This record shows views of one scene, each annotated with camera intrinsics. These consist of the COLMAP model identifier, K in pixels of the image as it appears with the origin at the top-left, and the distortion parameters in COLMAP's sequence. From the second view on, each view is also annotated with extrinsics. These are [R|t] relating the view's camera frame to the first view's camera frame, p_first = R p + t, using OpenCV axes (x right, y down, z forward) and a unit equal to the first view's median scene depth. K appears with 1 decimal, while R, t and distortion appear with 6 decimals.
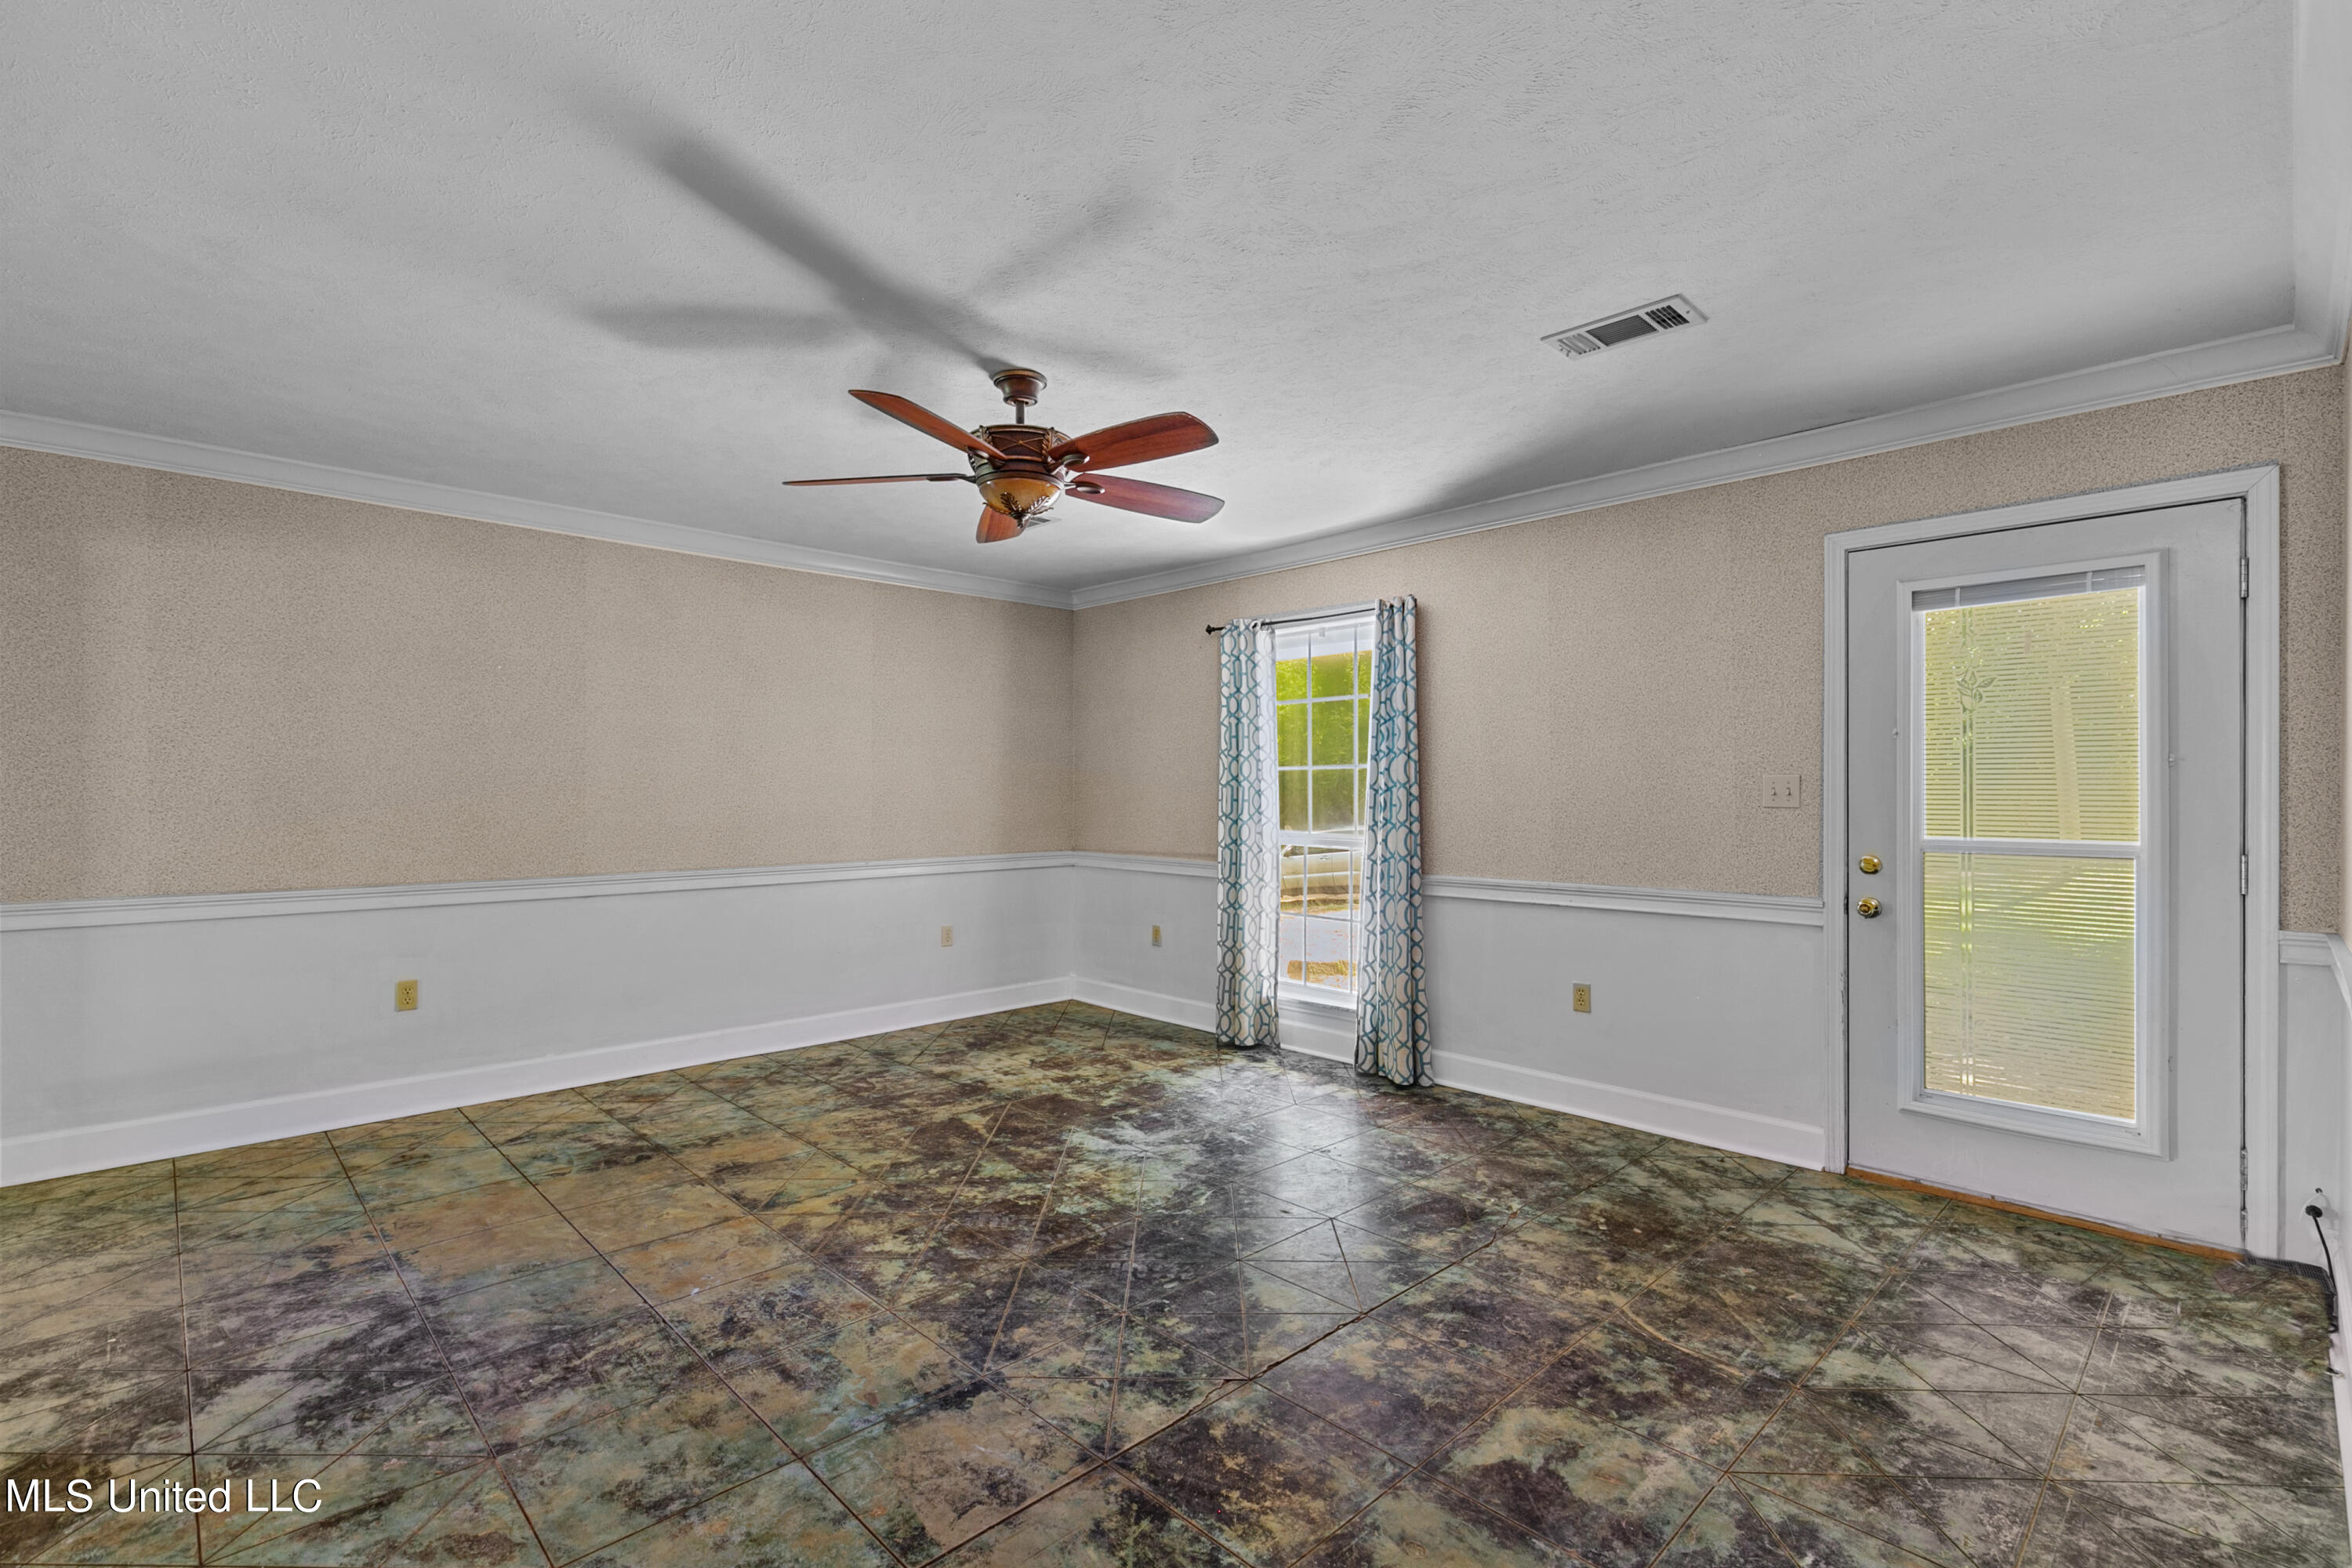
lens RADIAL K [[1085.8, 0, 1193.8], [0, 1085.8, 790.9], [0, 0, 1]] dist [0.005837, -0.000698]
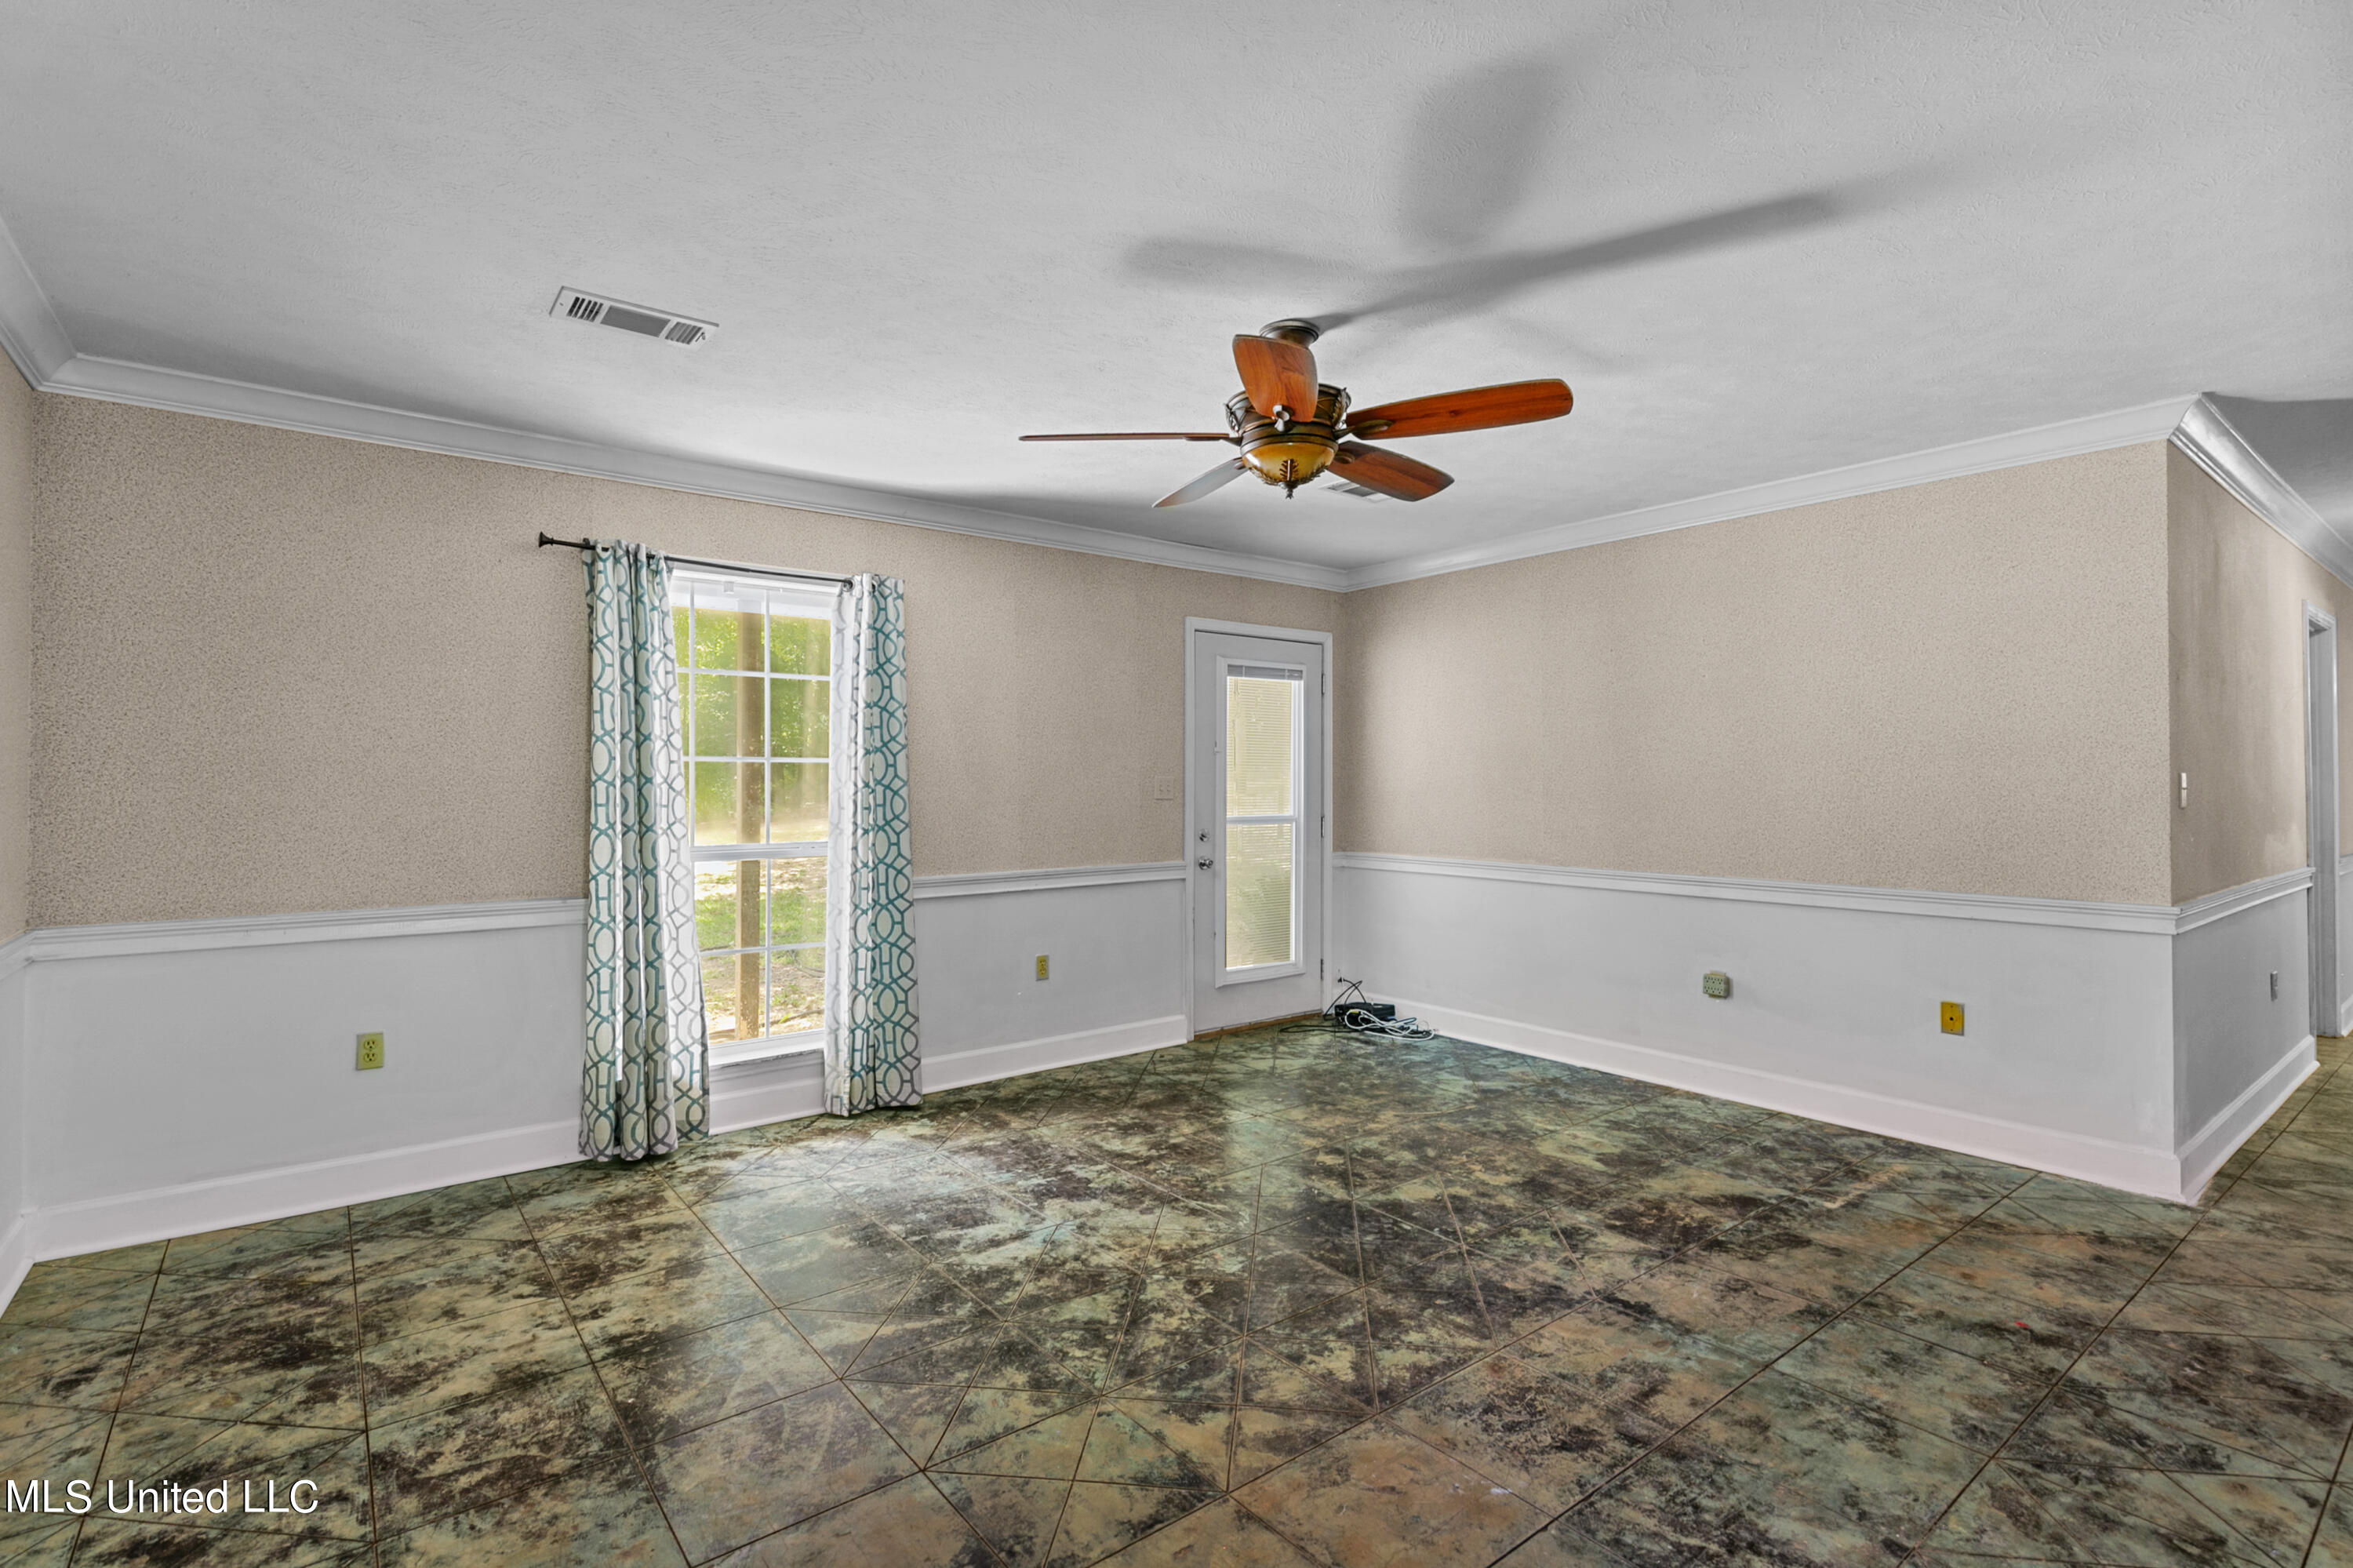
lens RADIAL K [[1086.3, 0, 1192.0], [0, 1086.3, 779.1], [0, 0, 1]] dist [0.005837, -0.000698]
pose [[0.100551, -0.004373, 0.994922, -0.719620], [-0.001447, 0.999989, 0.004542, -0.014923], [-0.994931, -0.001897, 0.100543, 0.671866]]
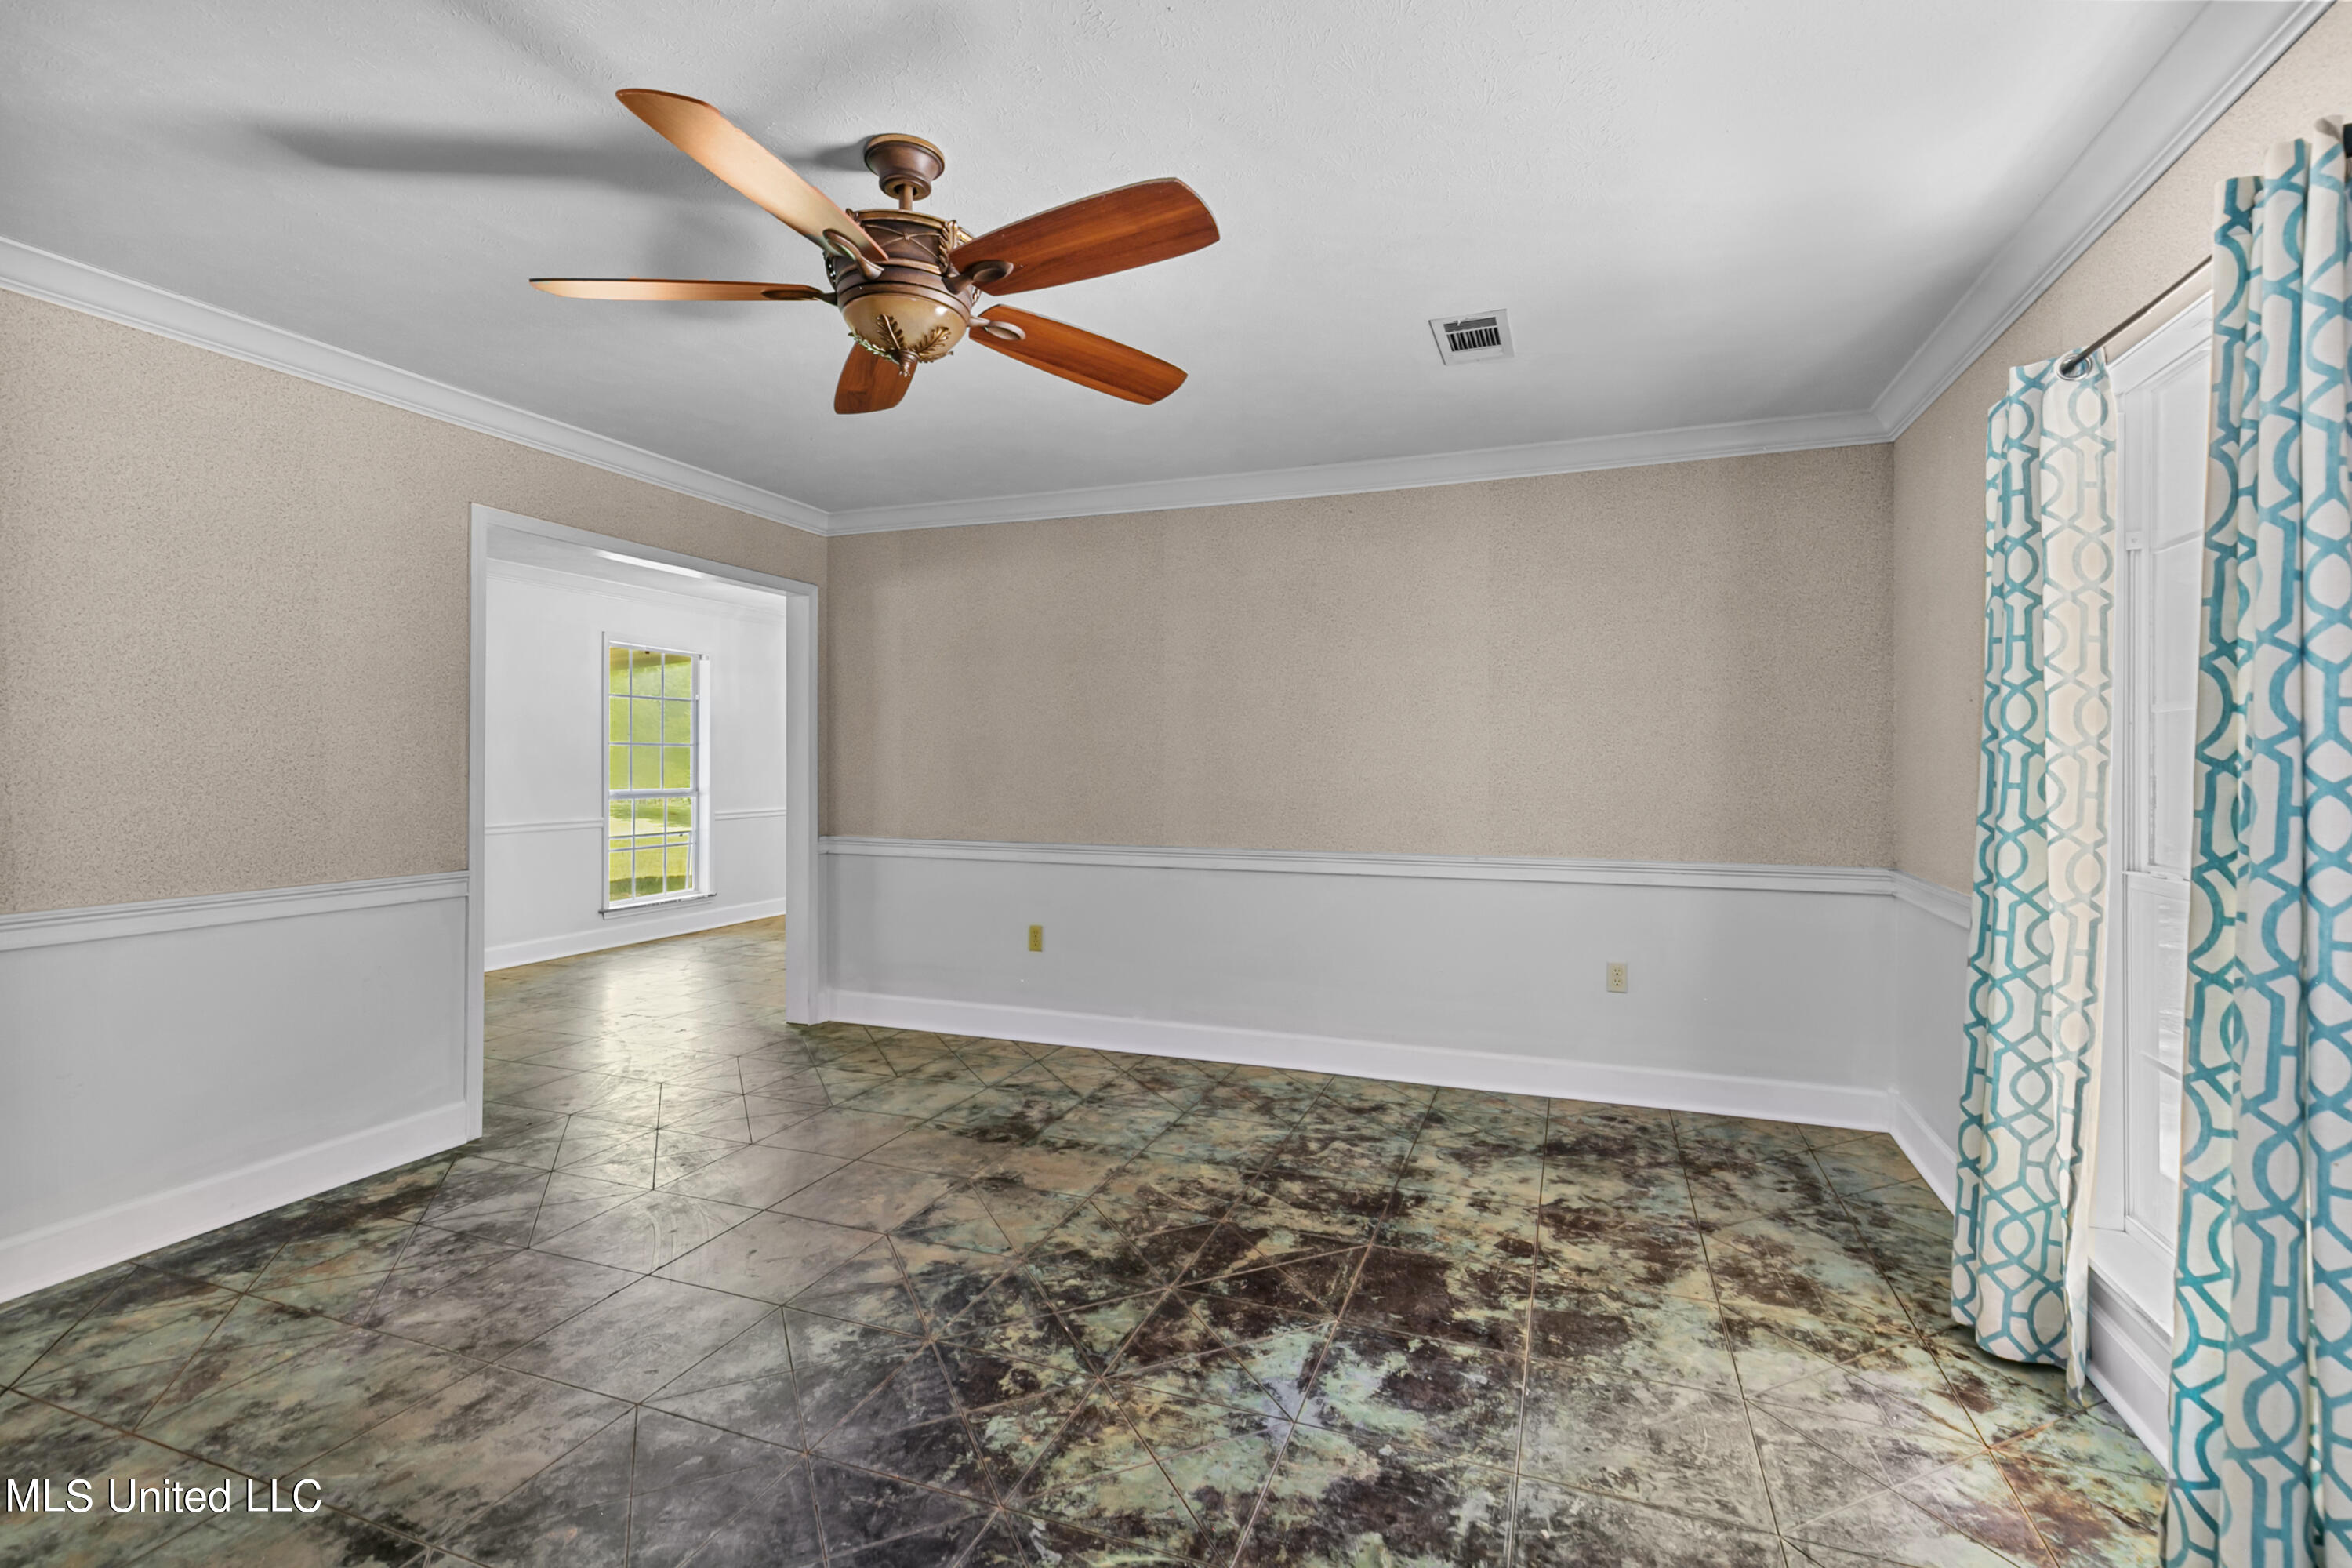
lens RADIAL K [[1085.8, 0, 1151.8], [0, 1085.8, 746.6], [0, 0, 1]] dist [0.005837, -0.000698]
pose [[0.401961, -0.013708, -0.915554, 0.355589], [-0.001594, 0.999876, -0.015671, 0.002011], [0.915656, 0.007759, 0.401889, 0.591480]]
